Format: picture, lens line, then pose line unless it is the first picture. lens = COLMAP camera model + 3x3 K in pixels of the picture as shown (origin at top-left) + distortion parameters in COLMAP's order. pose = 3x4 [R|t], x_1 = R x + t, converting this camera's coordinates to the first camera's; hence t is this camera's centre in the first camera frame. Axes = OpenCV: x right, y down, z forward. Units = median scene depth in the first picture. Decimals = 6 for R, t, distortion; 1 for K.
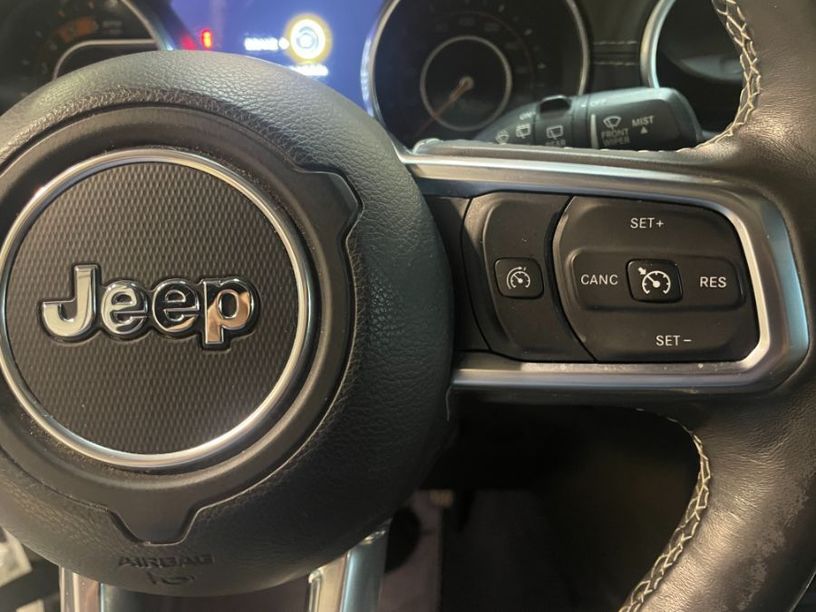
lens RADIAL K [[618.7, 0, 390.1], [0, 618.7, 301.7], [0, 0, 1]] dist [0.090018, -0.120598]
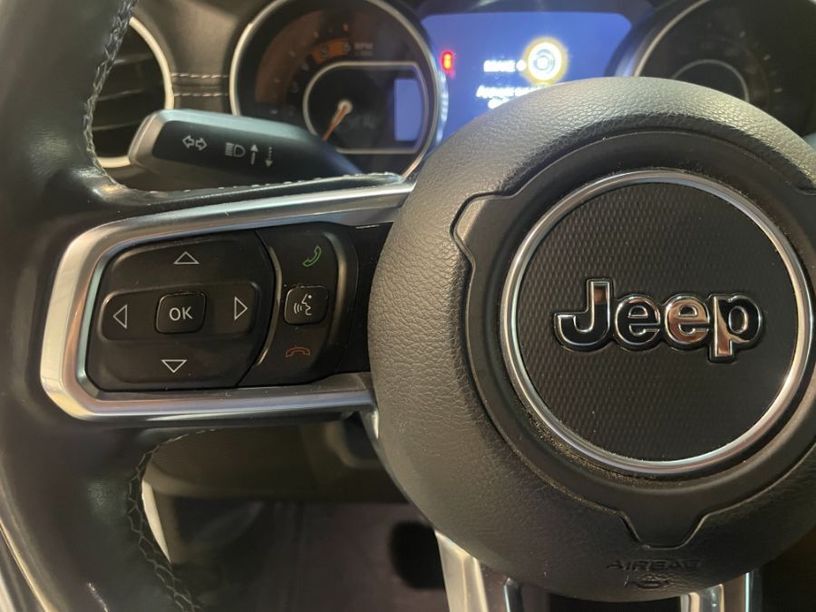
lens RADIAL K [[618.7, 0, 405.8], [0, 618.7, 296.5], [0, 0, 1]] dist [0.090018, -0.120598]
pose [[0.999668, 0.019478, -0.016854, -0.713948], [-0.019970, 0.999365, -0.029522, 0.007874], [0.016268, 0.029848, 0.999422, -0.053541]]
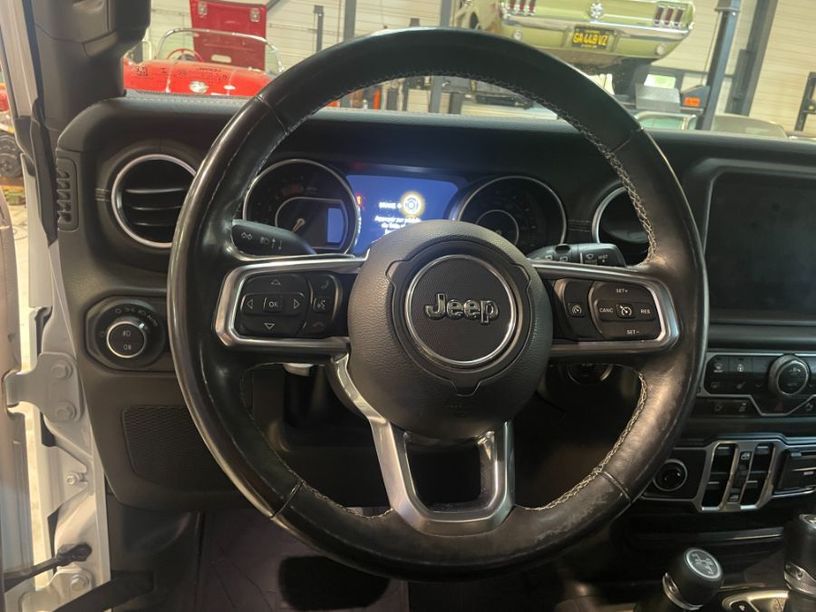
lens RADIAL K [[618.7, 0, 379.2], [0, 618.7, 313.1], [0, 0, 1]] dist [0.090018, -0.120598]
pose [[0.984677, 0.047841, 0.167700, -1.102318], [-0.016657, 0.983040, -0.182632, 0.491512], [-0.173593, 0.177040, 0.968774, -1.479975]]
